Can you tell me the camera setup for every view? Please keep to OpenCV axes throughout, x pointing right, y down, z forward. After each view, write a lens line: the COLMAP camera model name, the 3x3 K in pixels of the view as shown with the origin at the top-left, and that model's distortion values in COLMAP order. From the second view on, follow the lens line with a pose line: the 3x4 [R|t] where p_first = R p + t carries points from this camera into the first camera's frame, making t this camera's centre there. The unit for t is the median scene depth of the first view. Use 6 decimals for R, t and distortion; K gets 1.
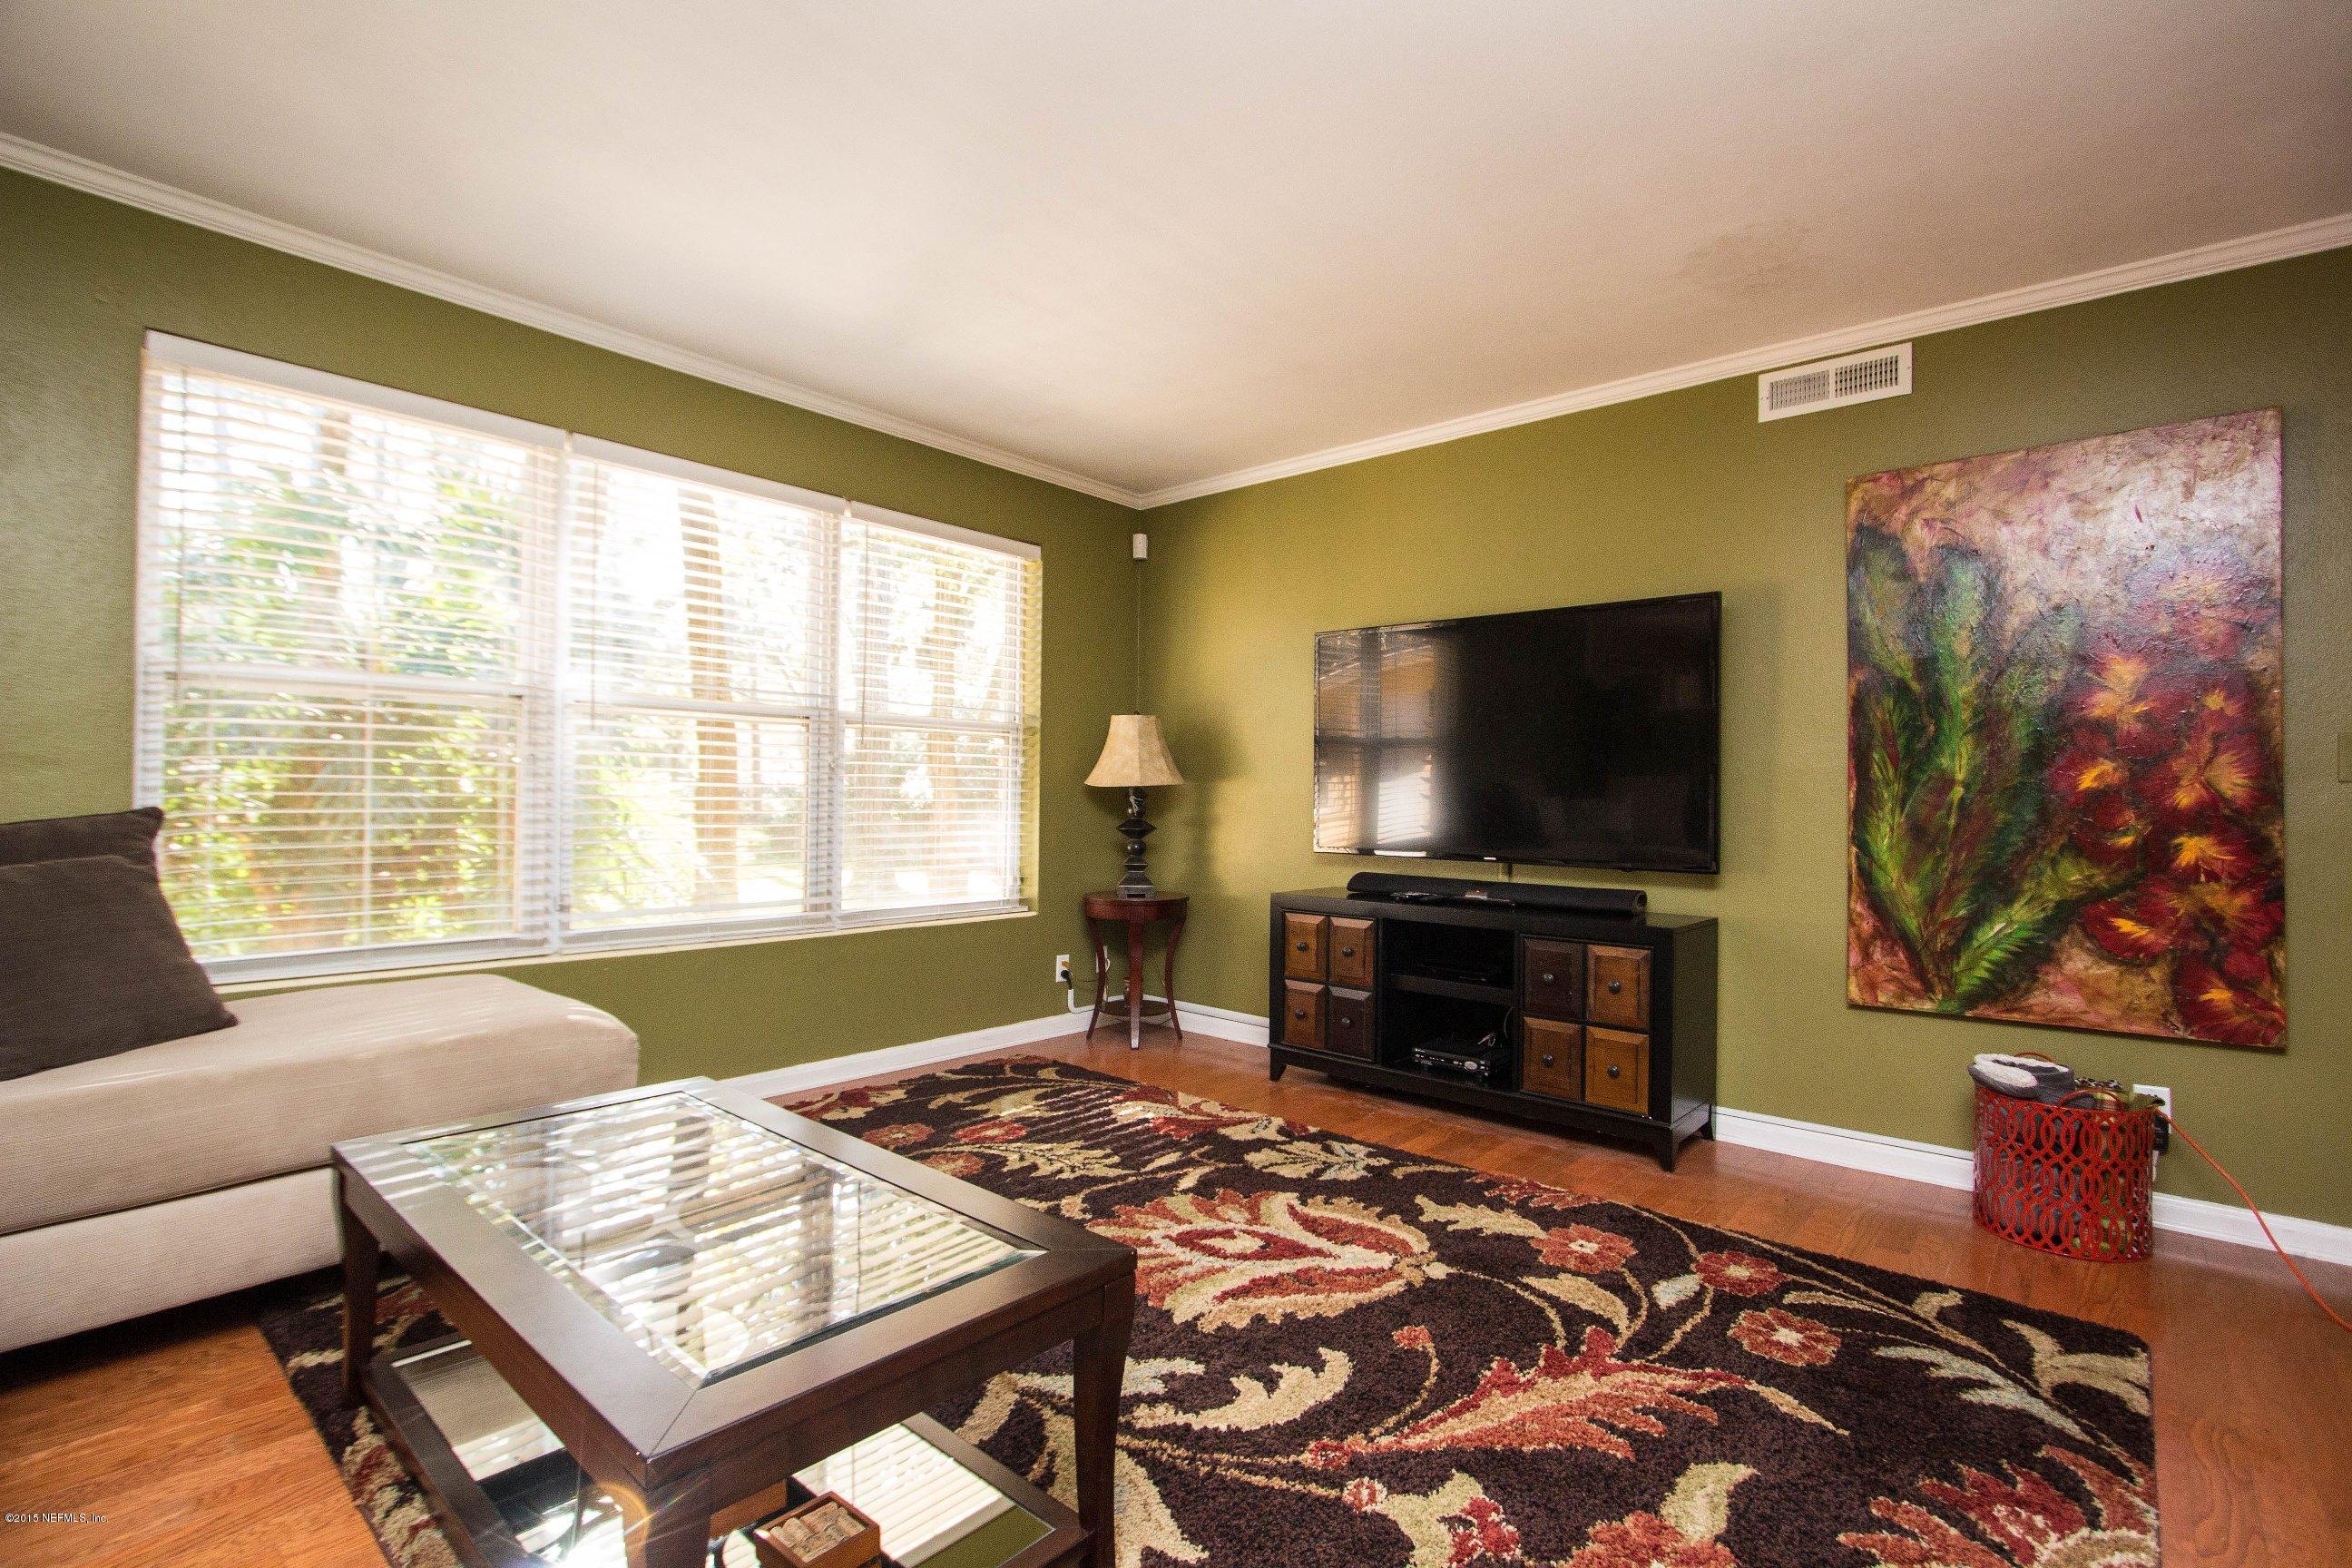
lens RADIAL K [[1089.8, 0, 1187.2], [0, 1089.8, 794.7], [0, 0, 1]] dist [-0.018210, -0.000326]
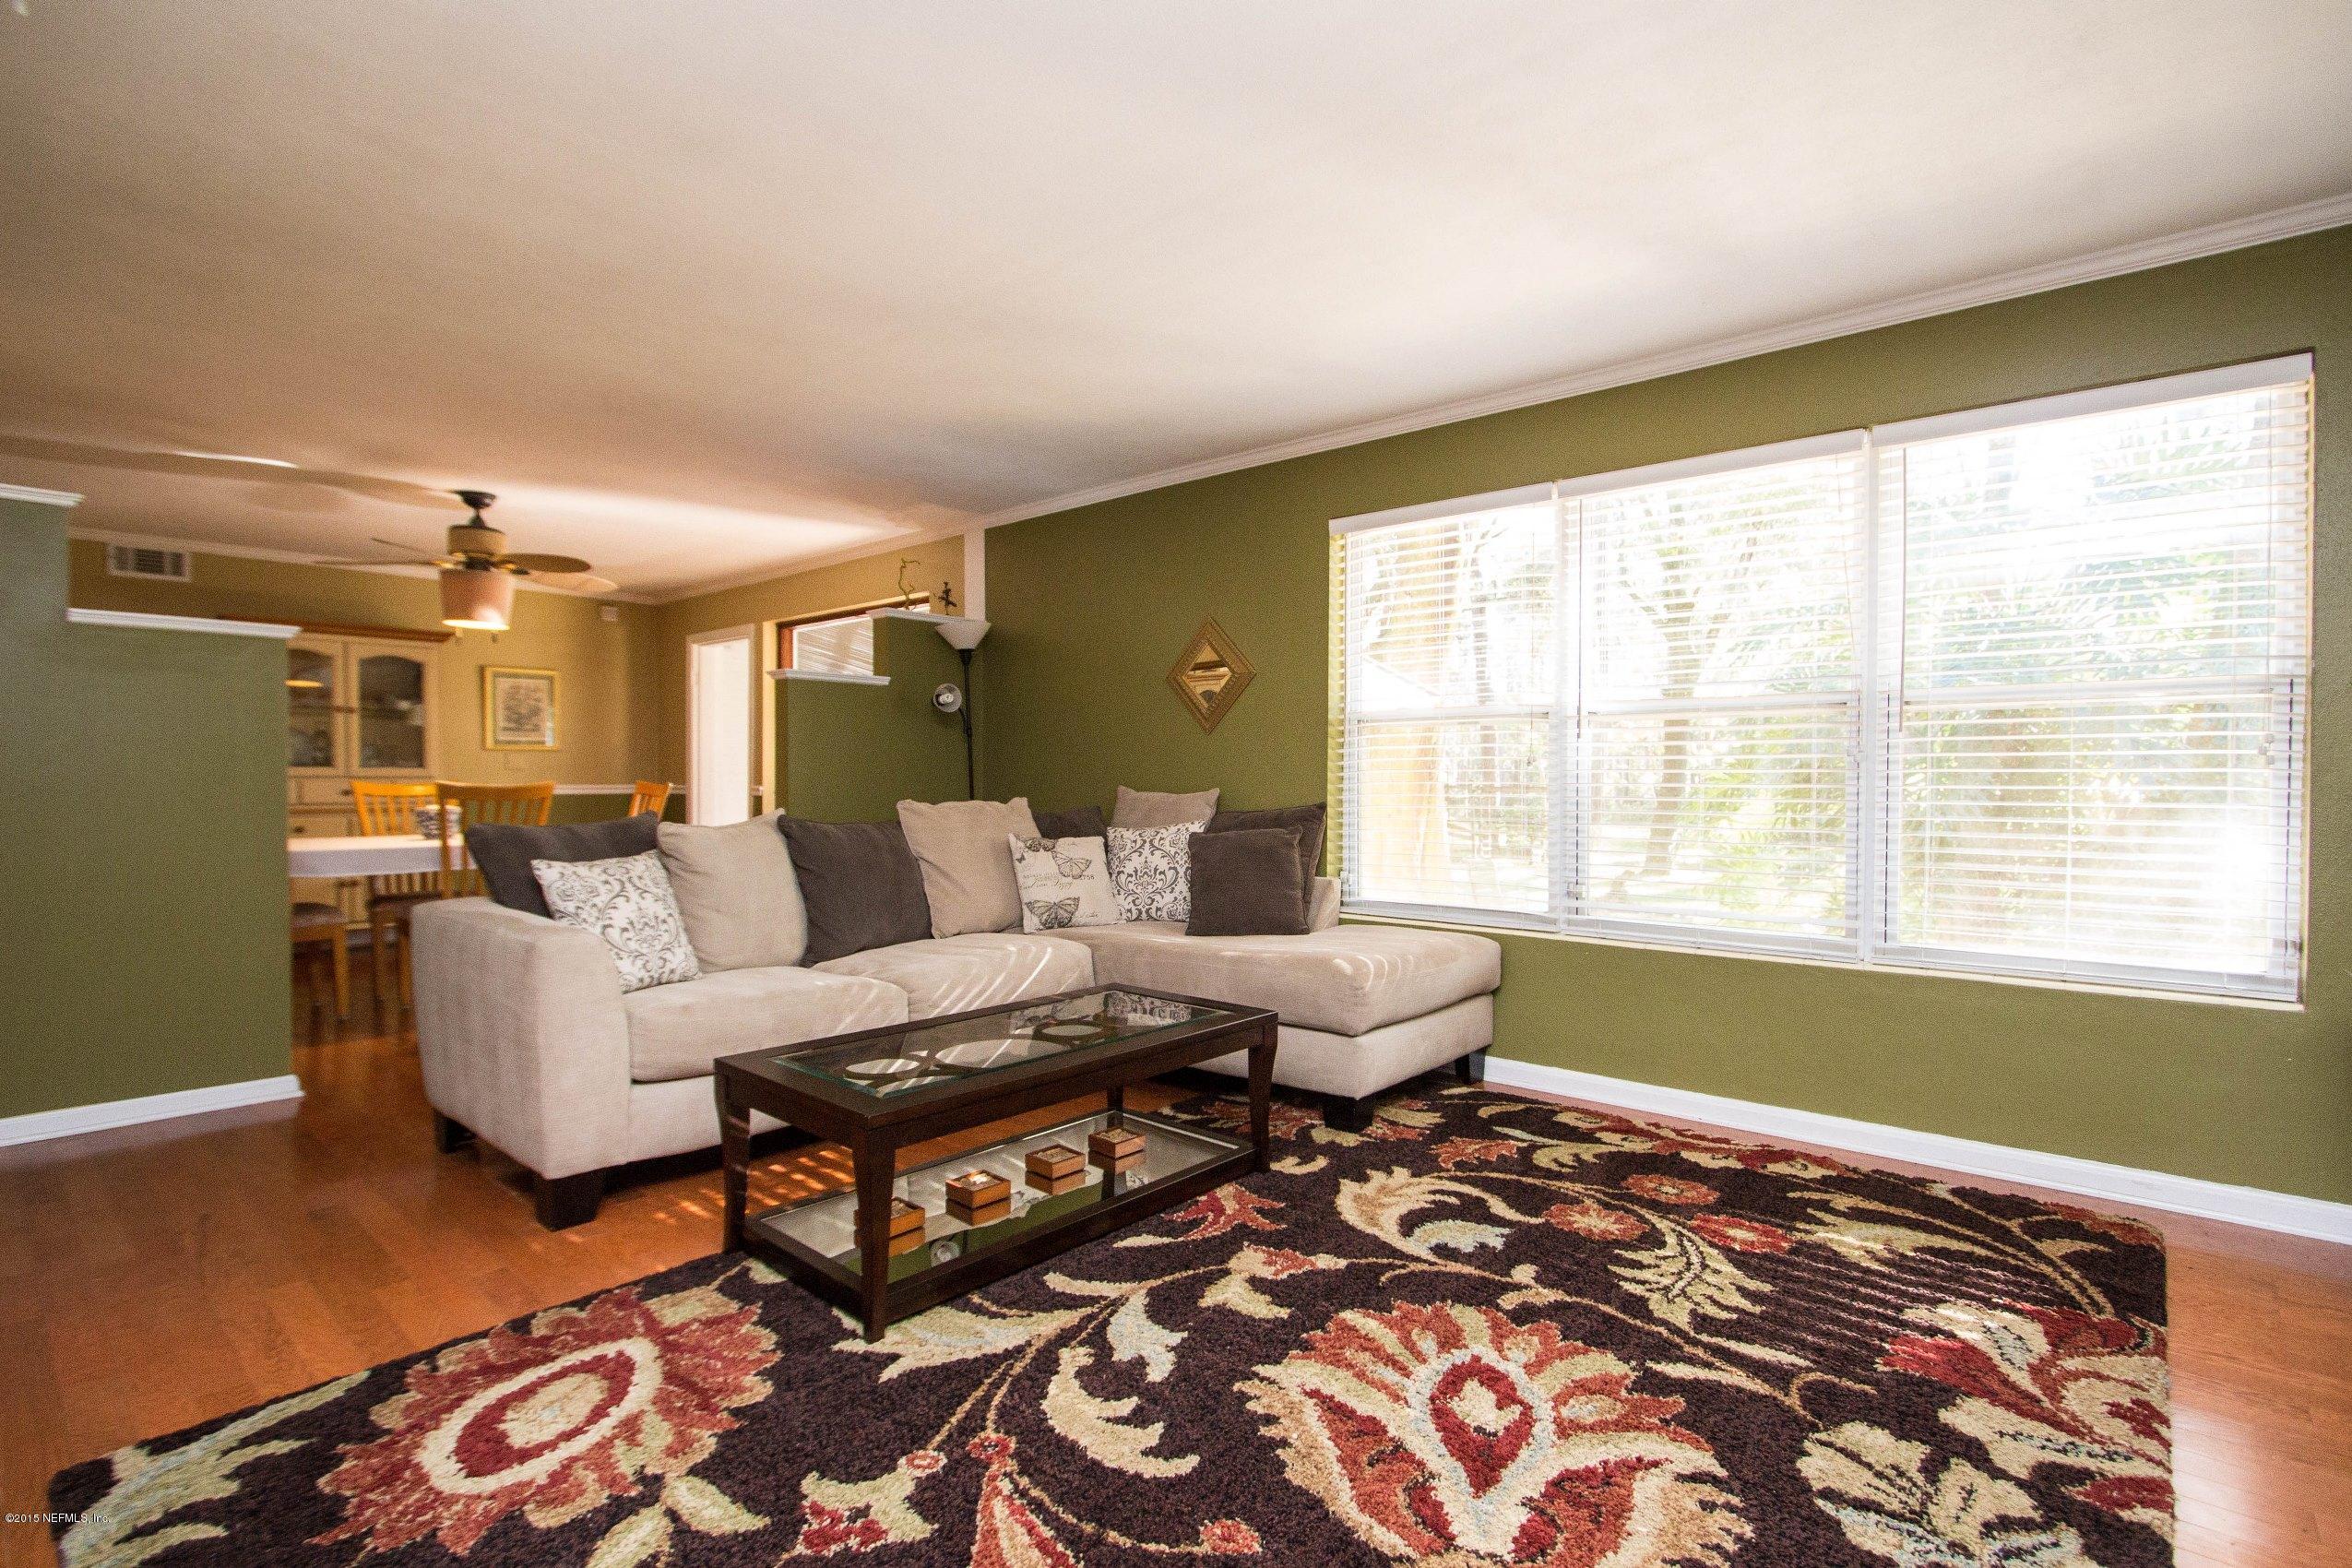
lens RADIAL K [[1089.8, 0, 1188.7], [0, 1089.8, 782.5], [0, 0, 1]] dist [-0.018210, -0.000326]
pose [[-0.001625, -0.011792, -0.999929, 0.635994], [-0.002151, 0.999928, -0.011789, 0.000577], [0.999996, 0.002131, -0.001650, 0.655907]]
